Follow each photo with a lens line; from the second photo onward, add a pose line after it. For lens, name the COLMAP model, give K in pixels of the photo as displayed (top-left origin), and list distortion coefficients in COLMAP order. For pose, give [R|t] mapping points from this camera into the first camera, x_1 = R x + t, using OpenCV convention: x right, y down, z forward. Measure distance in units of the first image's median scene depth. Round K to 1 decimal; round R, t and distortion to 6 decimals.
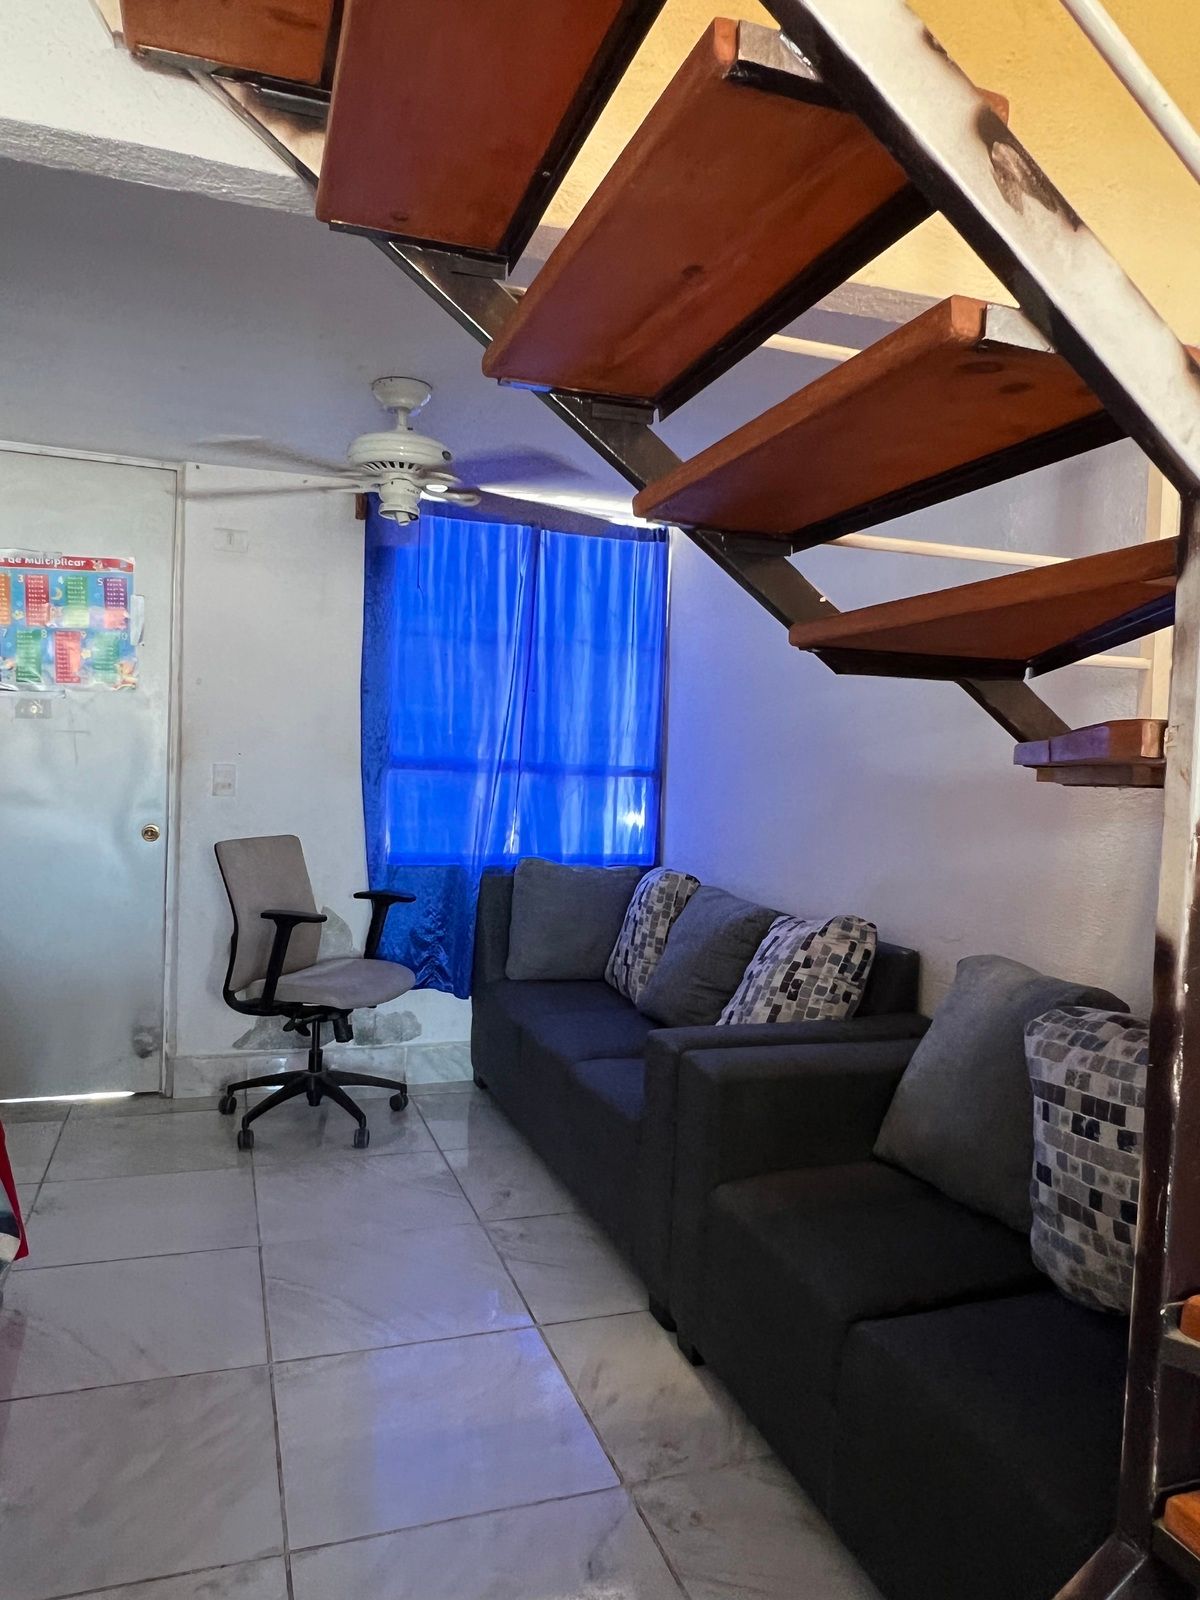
lens RADIAL K [[1114.3, 0, 597.3], [0, 1114.3, 799.5], [0, 0, 1]] dist [0.000460, -0.003356]
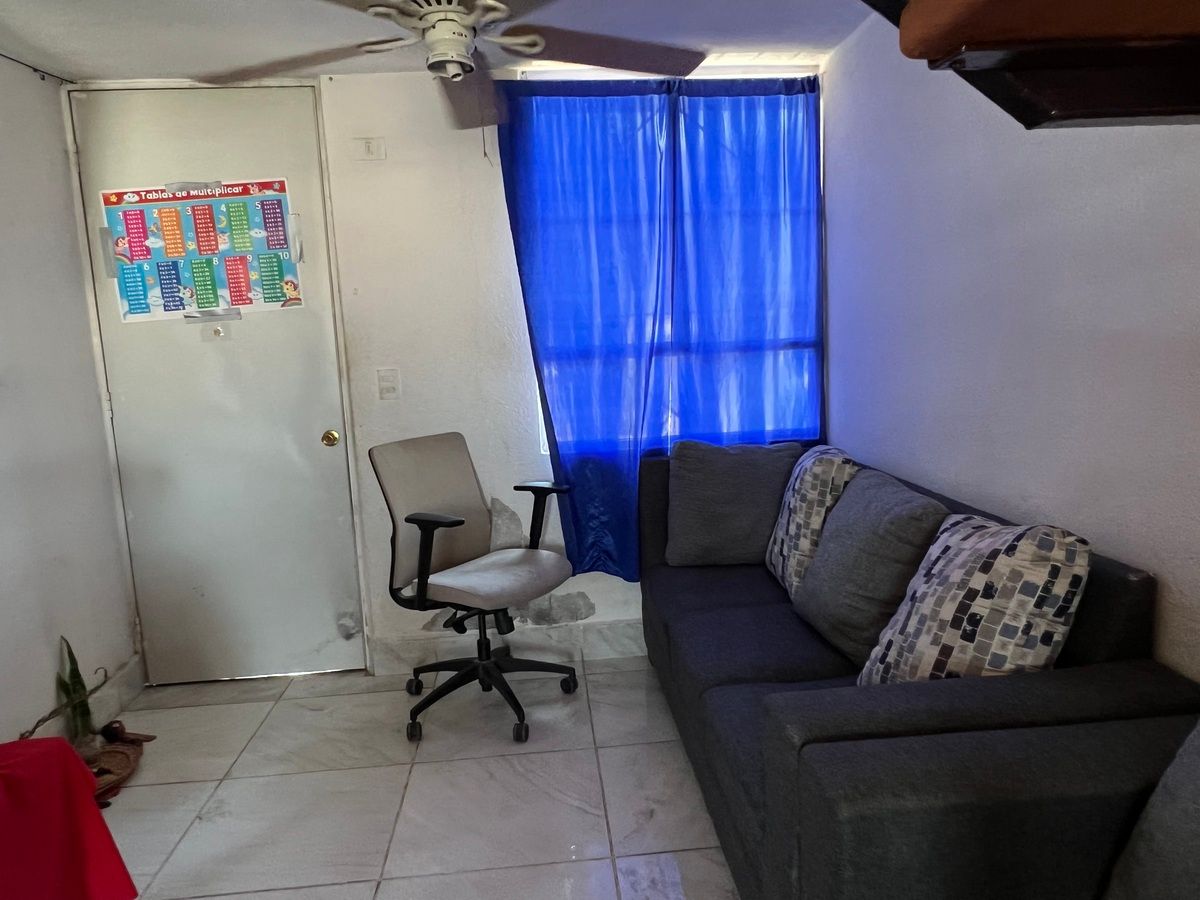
lens RADIAL K [[835.7, 0, 605.3], [0, 835.7, 456.1], [0, 0, 1]] dist [0.000460, -0.003356]
pose [[0.966760, -0.045863, -0.251540, 0.060544], [0.072758, 0.992455, 0.098685, -0.013623], [0.245116, -0.113706, 0.962803, 0.289644]]
